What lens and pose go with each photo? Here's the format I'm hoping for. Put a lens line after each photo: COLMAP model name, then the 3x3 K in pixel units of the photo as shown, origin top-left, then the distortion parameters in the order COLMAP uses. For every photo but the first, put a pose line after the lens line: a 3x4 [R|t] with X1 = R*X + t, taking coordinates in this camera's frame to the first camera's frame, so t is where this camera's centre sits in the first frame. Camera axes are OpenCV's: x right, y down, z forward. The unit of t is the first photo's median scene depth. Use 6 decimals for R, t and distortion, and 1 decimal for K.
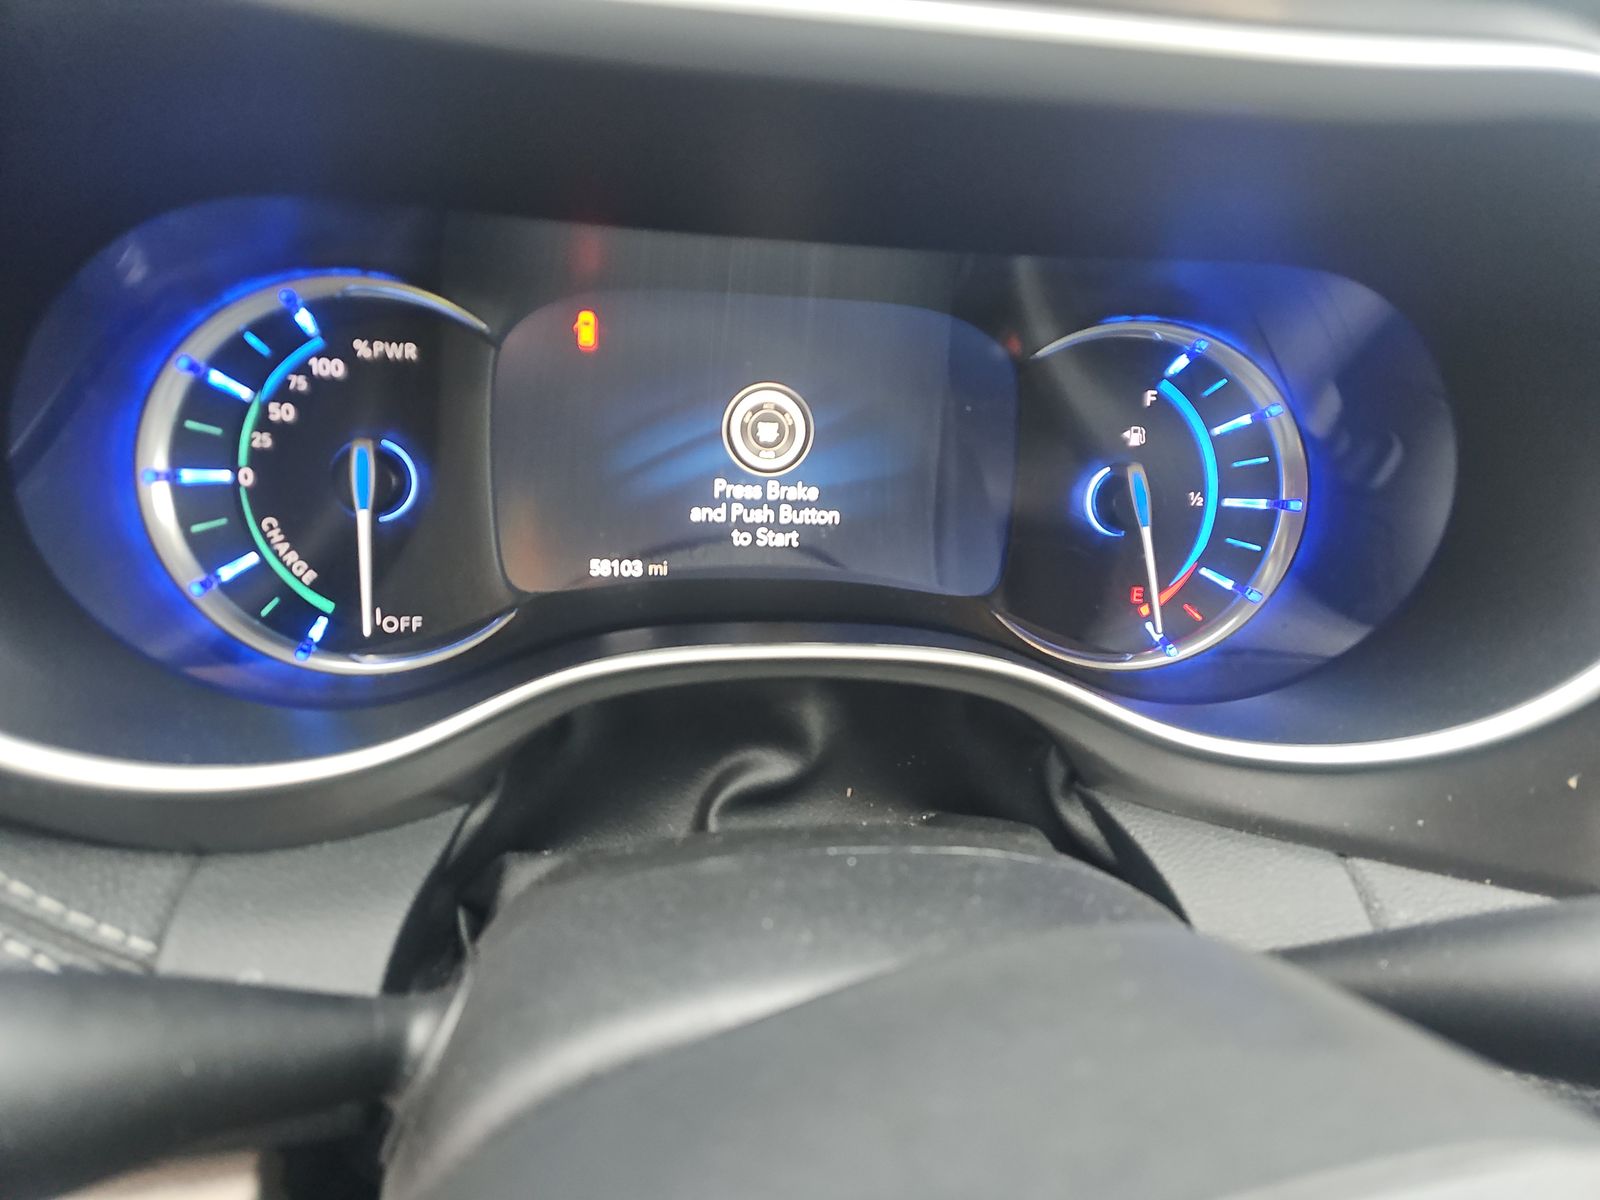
lens RADIAL K [[1077.1, 0, 806.7], [0, 1077.1, 602.4], [0, 0, 1]] dist [0.018536, -0.016082]
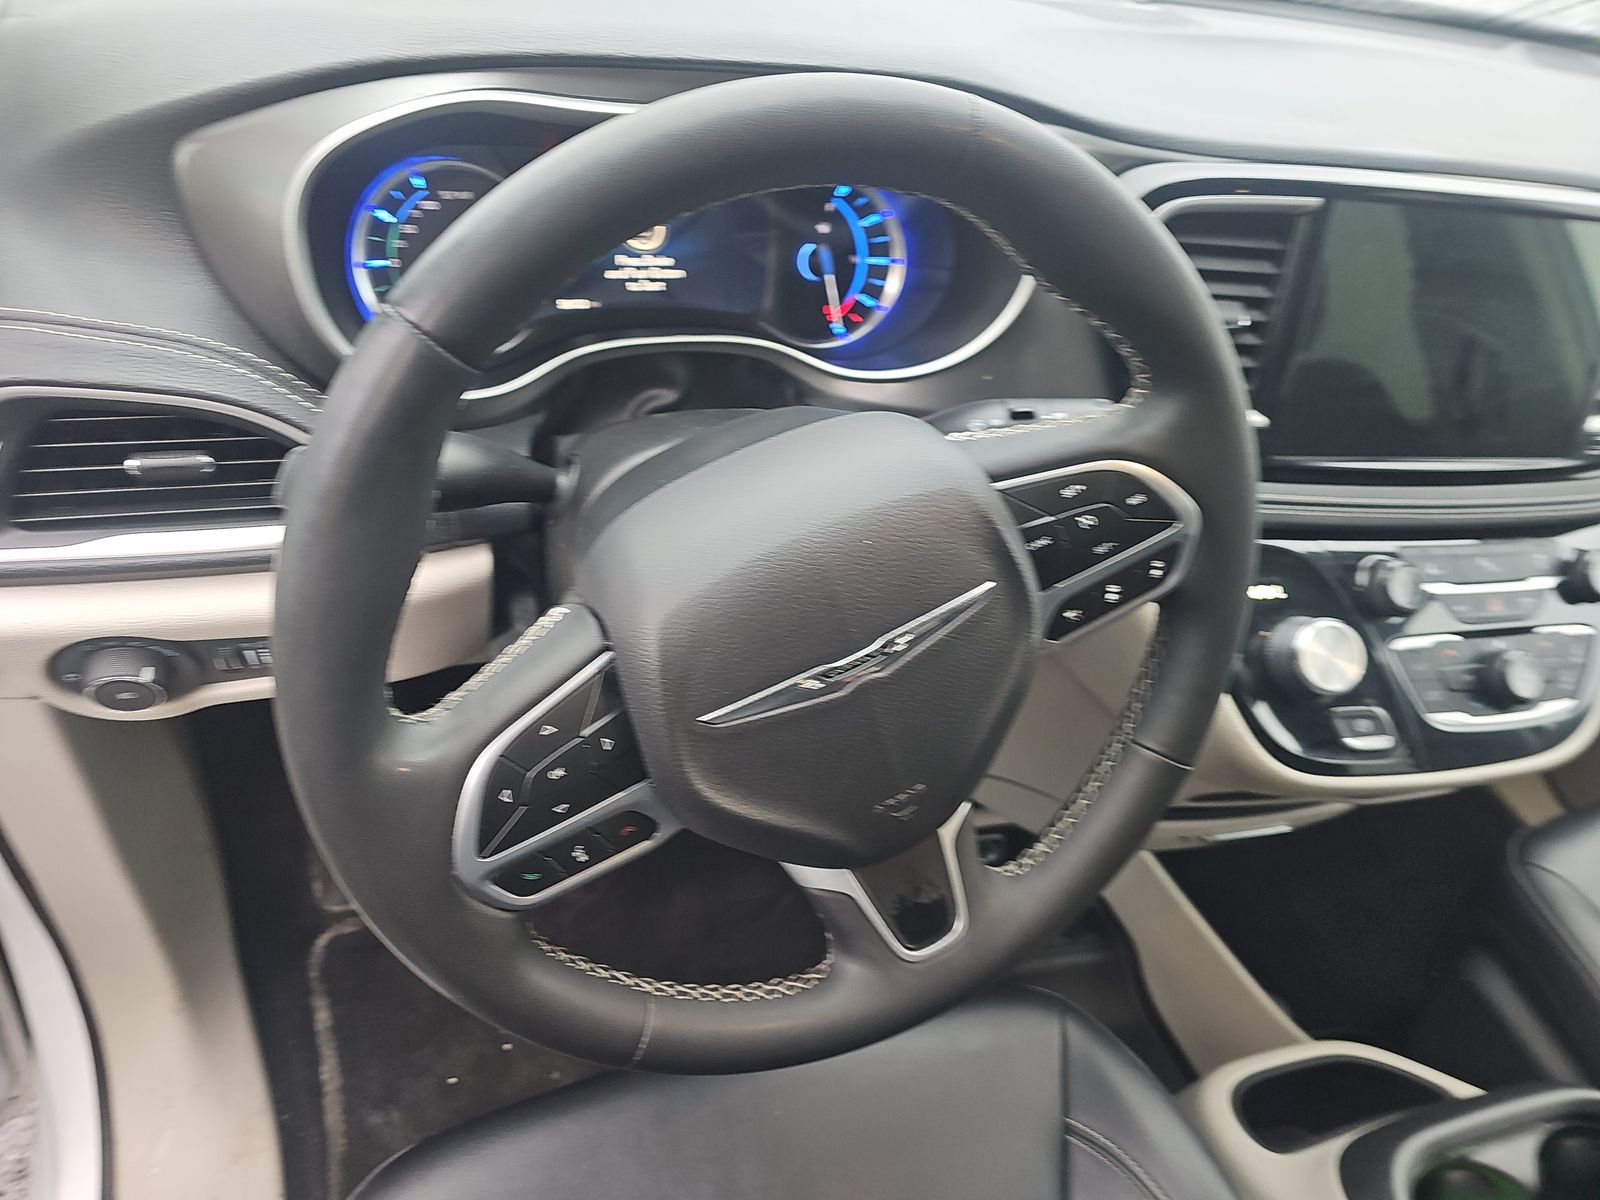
lens RADIAL K [[1077.1, 0, 792.2], [0, 1077.1, 603.5], [0, 0, 1]] dist [0.018536, -0.016082]
pose [[0.976689, -0.090116, 0.194827, -0.222567], [0.042095, 0.970396, 0.237821, 0.048561], [-0.210491, -0.224076, 0.951569, -1.127293]]
